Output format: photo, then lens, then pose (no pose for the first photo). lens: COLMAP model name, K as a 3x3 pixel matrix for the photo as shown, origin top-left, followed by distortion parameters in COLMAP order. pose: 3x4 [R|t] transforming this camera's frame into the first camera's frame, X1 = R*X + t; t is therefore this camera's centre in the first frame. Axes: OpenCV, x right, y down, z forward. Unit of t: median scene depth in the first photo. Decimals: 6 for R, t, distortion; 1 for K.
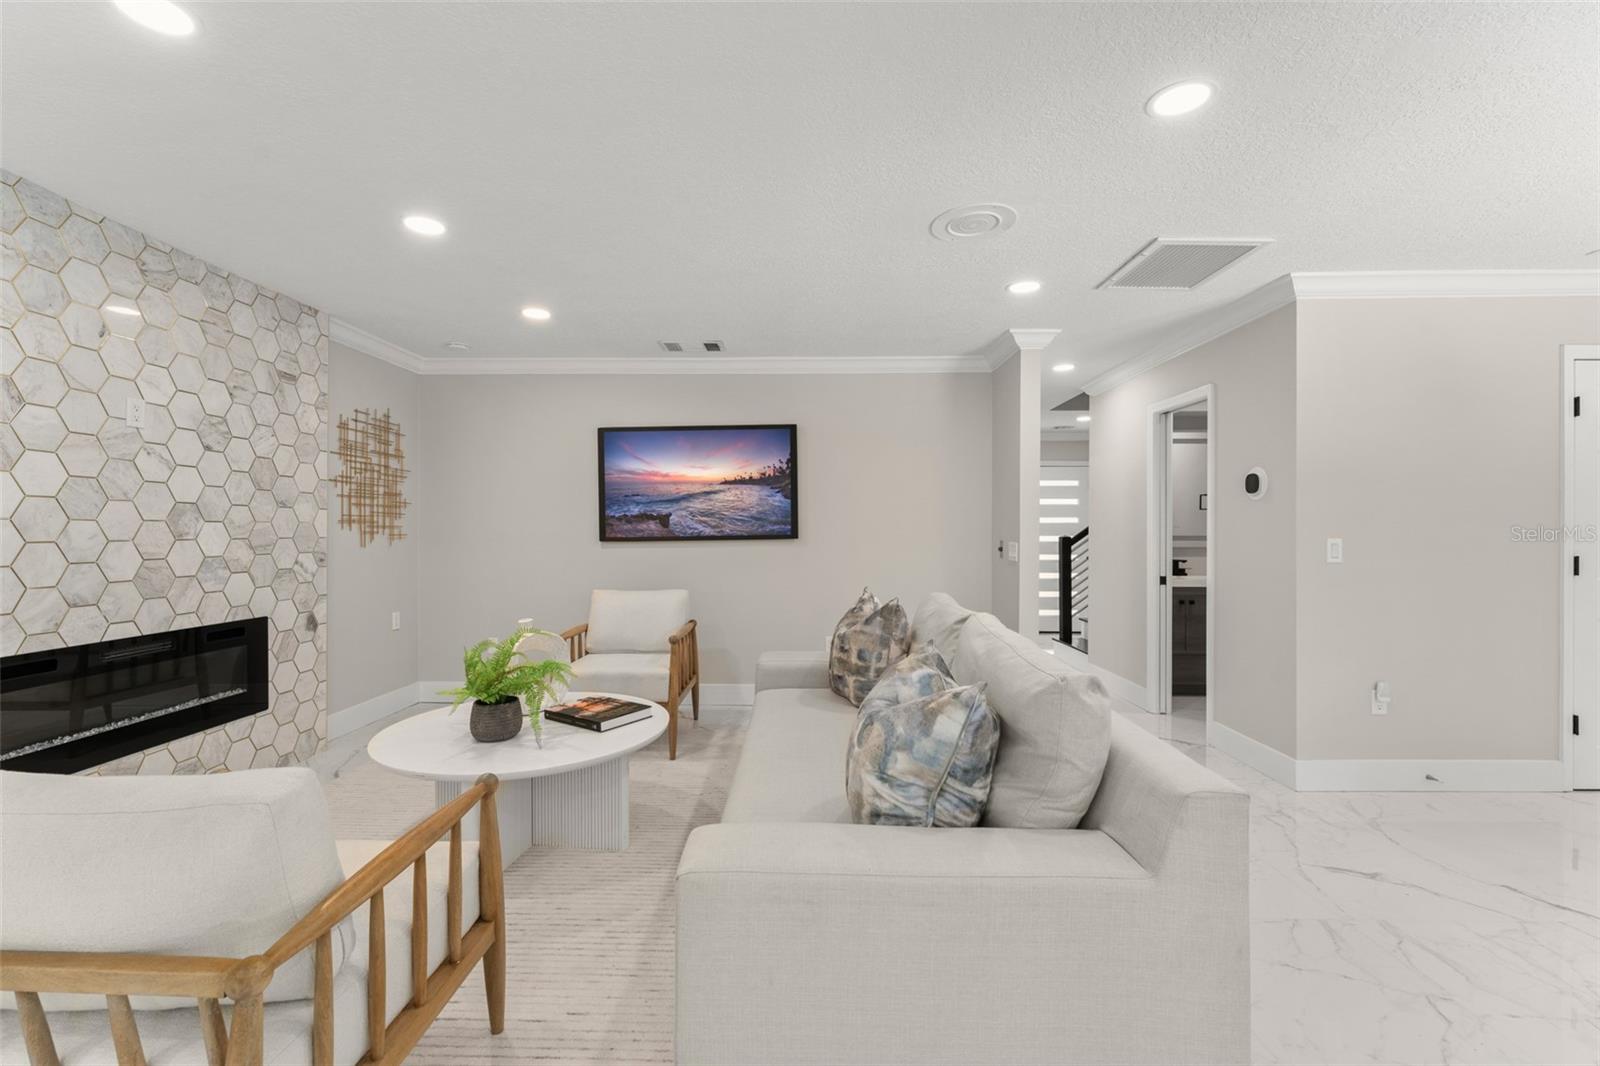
lens RADIAL K [[680.5, 0, 803.3], [0, 680.5, 528.7], [0, 0, 1]] dist [-0.001184, 0.000074]
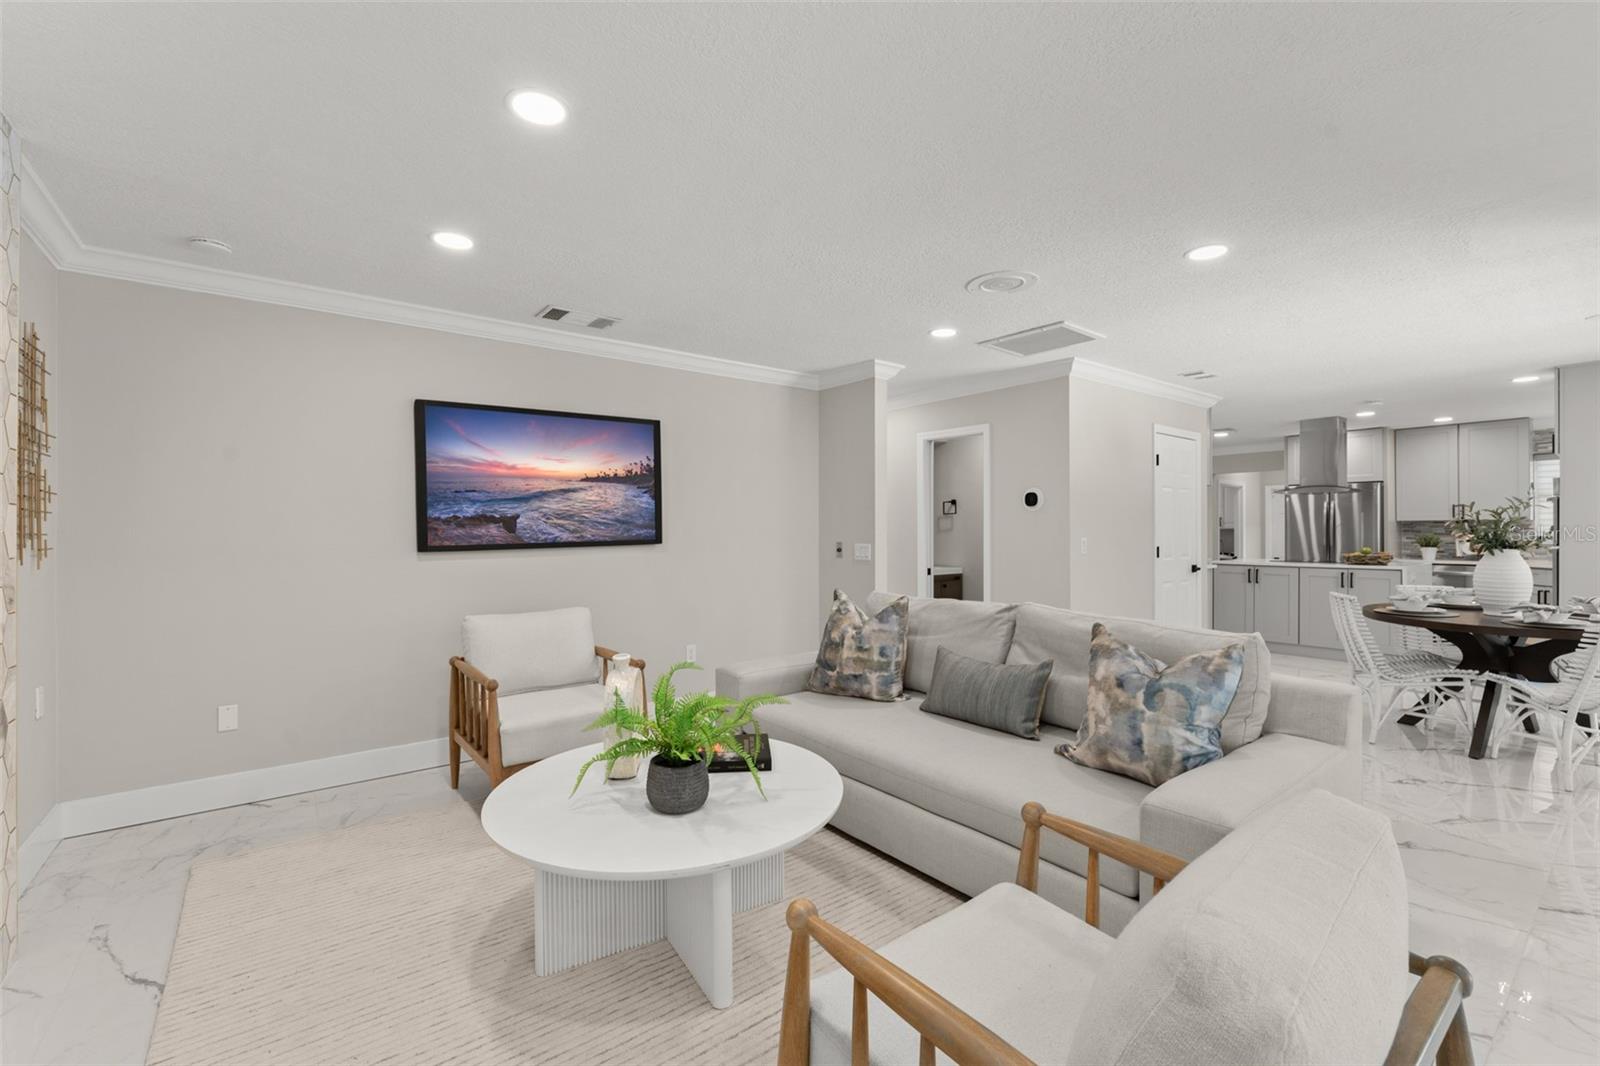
lens RADIAL K [[680.5, 0, 803.3], [0, 680.5, 528.7], [0, 0, 1]] dist [-0.001184, 0.000074]
pose [[0.770322, -0.004633, 0.637638, -0.473295], [0.002403, 0.999988, 0.004363, -0.009345], [-0.637650, -0.001829, 0.770324, 0.171771]]
